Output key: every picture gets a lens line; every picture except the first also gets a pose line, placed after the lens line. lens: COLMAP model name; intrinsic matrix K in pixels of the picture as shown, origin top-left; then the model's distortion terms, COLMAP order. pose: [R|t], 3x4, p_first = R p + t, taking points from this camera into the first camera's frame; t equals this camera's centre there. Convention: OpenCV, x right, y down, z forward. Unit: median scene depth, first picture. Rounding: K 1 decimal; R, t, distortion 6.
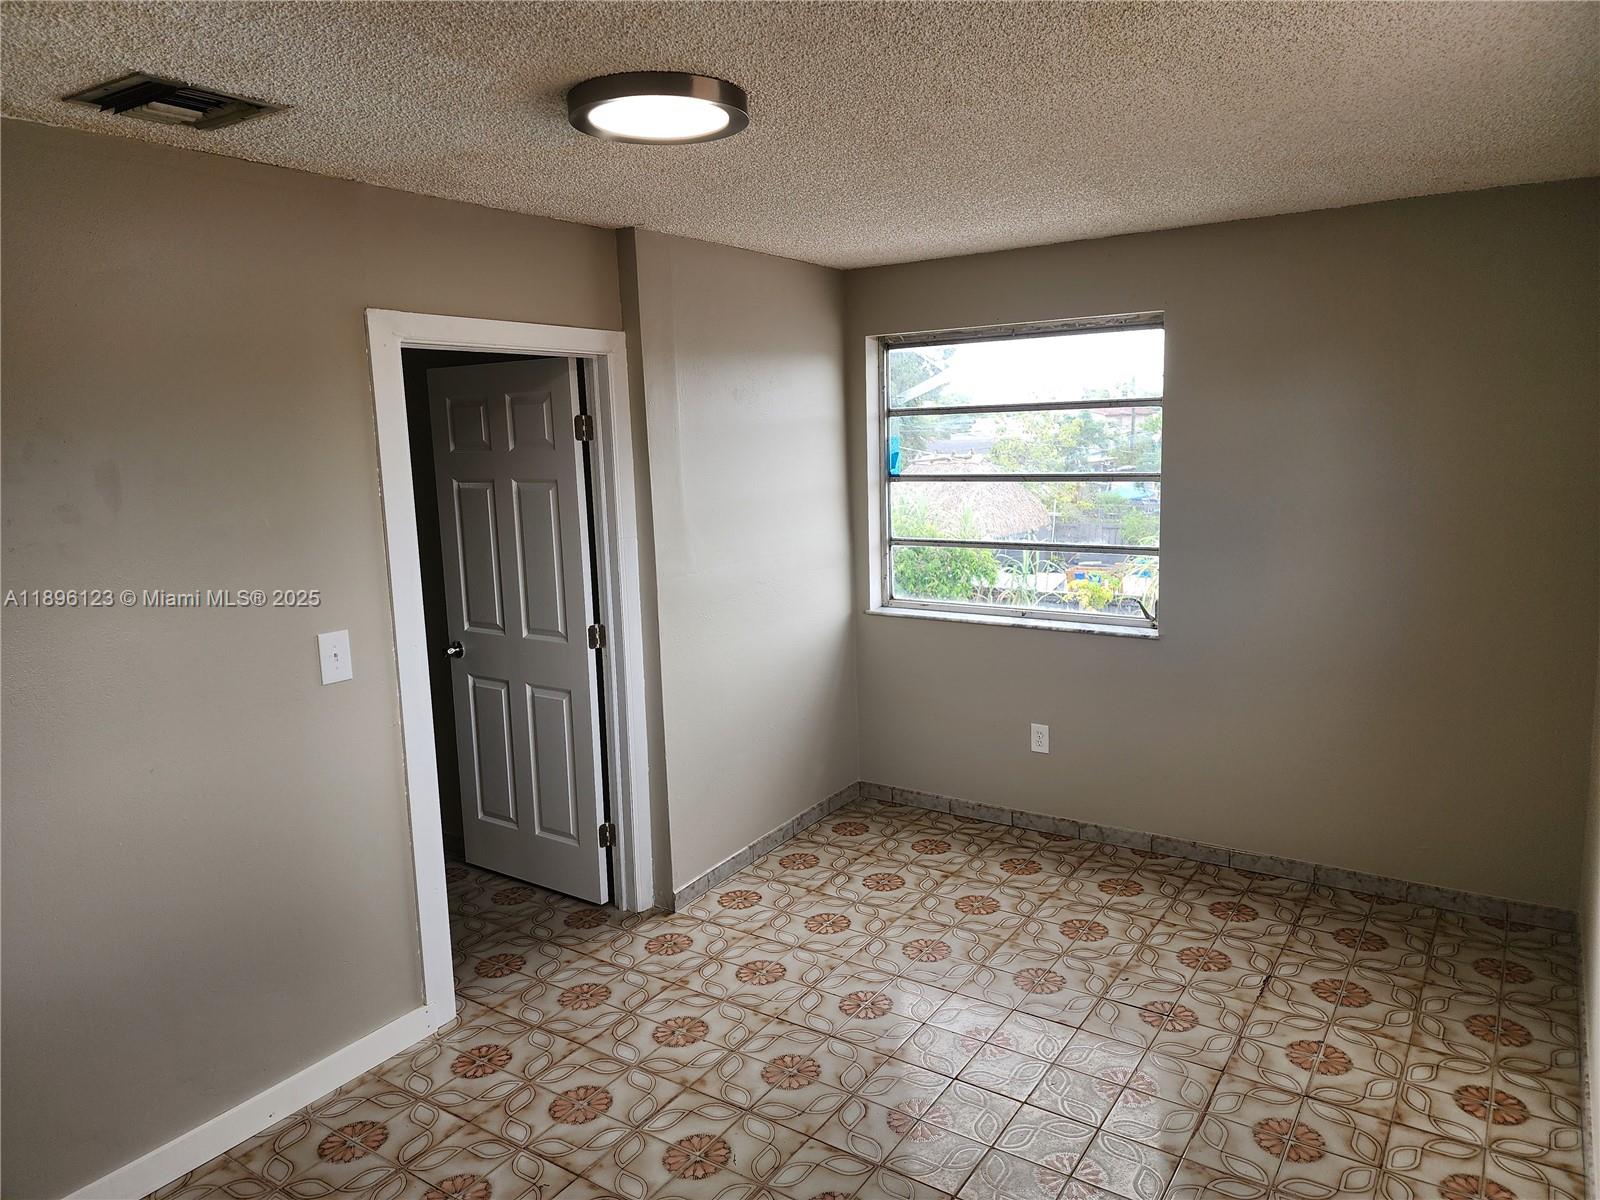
lens RADIAL K [[1059.0, 0, 805.1], [0, 1059.0, 595.8], [0, 0, 1]] dist [0.006471, -0.036188]
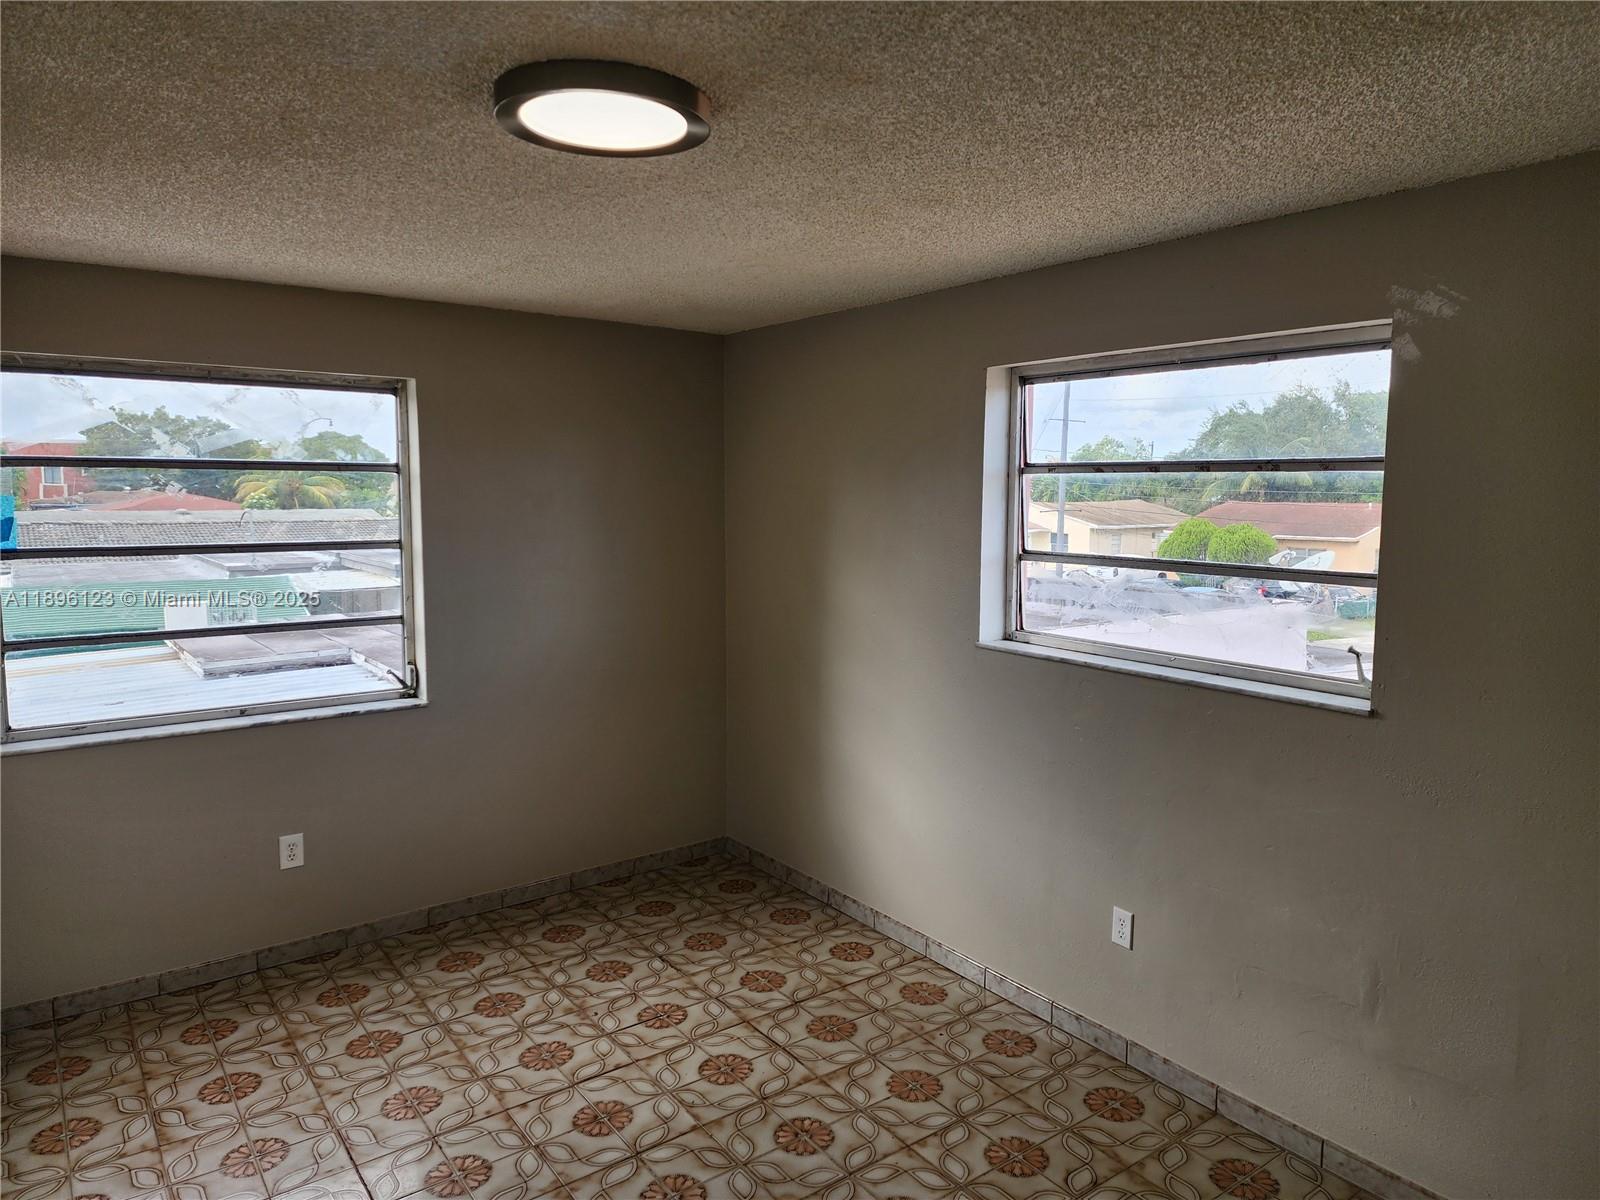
lens RADIAL K [[1059.0, 0, 805.1], [0, 1059.0, 595.8], [0, 0, 1]] dist [0.006471, -0.036188]
pose [[0.322750, -0.071323, 0.943793, -0.512122], [0.145413, 0.989055, 0.025017, -0.035116], [-0.935247, 0.129165, 0.329588, 0.361842]]
